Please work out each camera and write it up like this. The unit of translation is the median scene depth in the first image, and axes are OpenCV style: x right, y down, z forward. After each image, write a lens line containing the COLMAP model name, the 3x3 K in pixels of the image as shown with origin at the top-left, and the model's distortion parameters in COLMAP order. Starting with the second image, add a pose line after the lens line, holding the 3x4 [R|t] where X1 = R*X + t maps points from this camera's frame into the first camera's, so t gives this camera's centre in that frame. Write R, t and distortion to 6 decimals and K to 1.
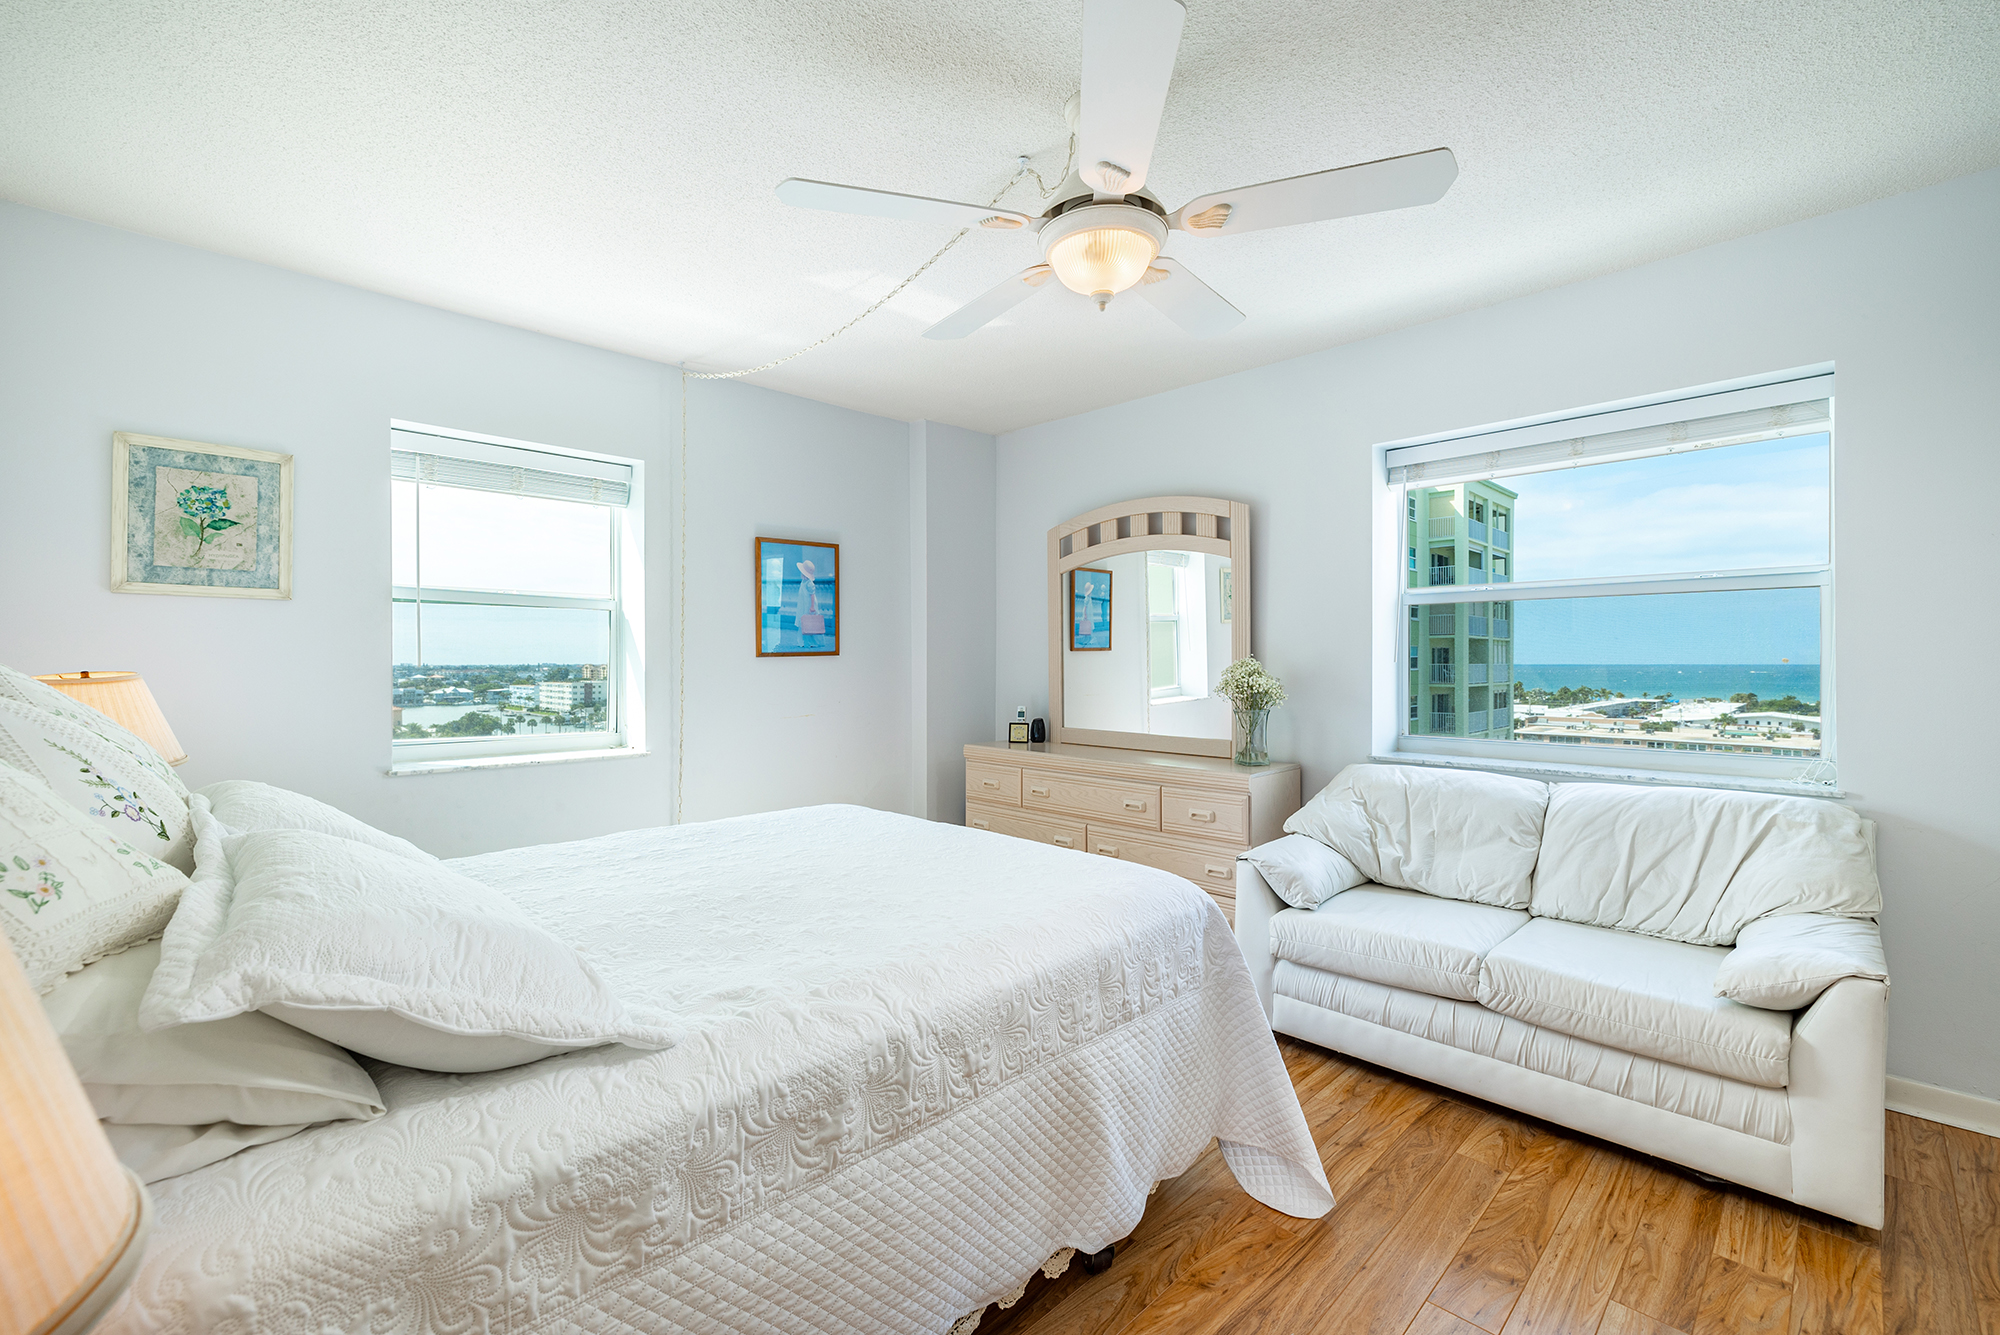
lens RADIAL K [[848.1, 0, 995.6], [0, 848.1, 664.1], [0, 0, 1]] dist [-0.003129, -0.000364]
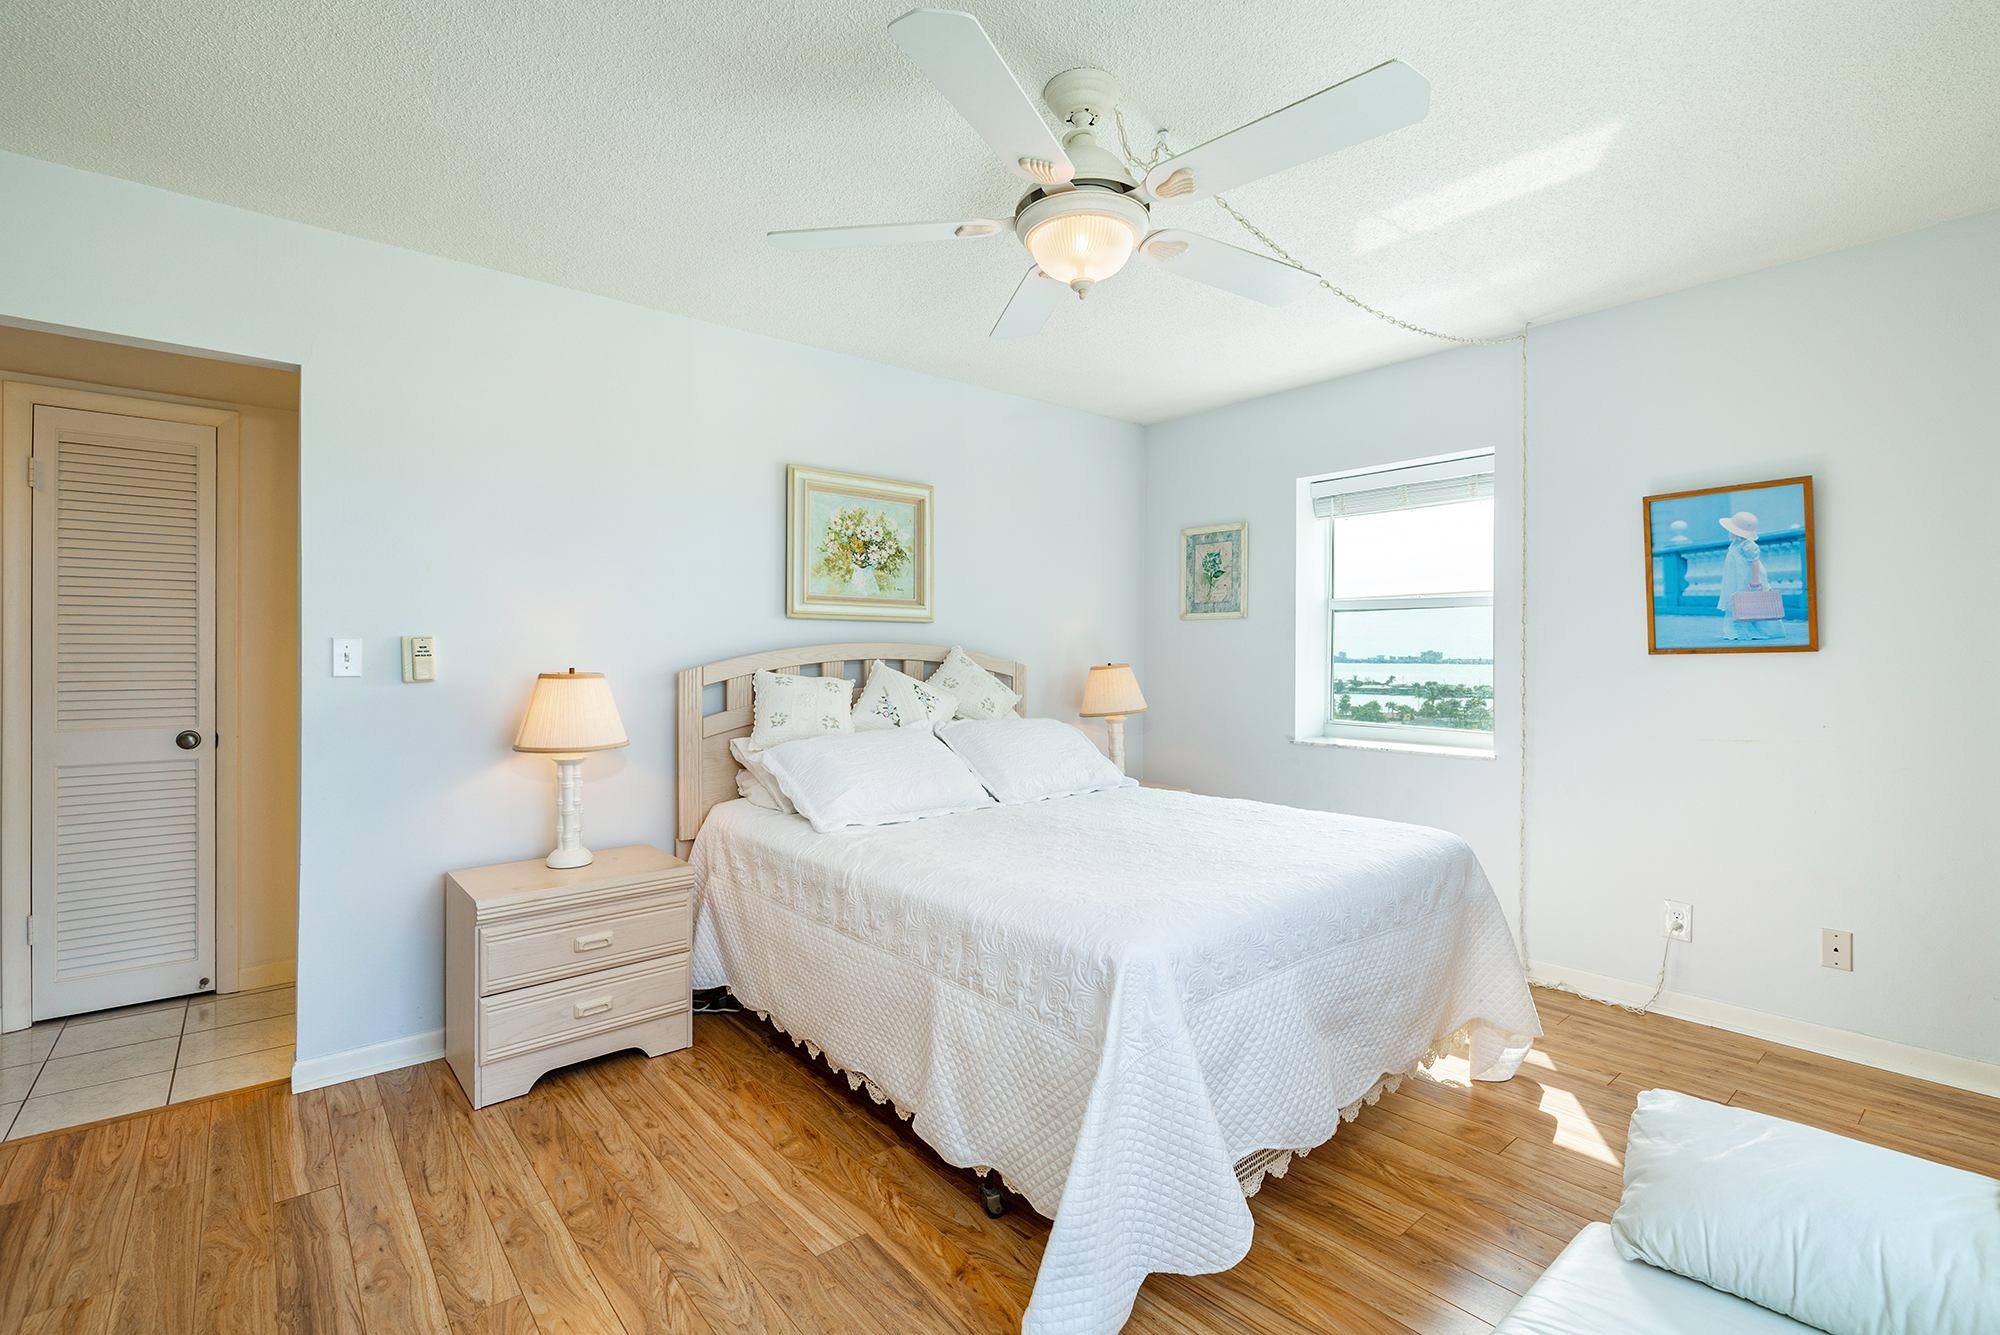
lens RADIAL K [[897.2, 0, 994.3], [0, 897.2, 657.8], [0, 0, 1]] dist [-0.017663, 0.000025]
pose [[-0.082038, 0.001146, -0.996629, 0.821007], [-0.005220, 0.999985, 0.001579, -0.005077], [0.996615, 0.005332, -0.082031, 0.705304]]
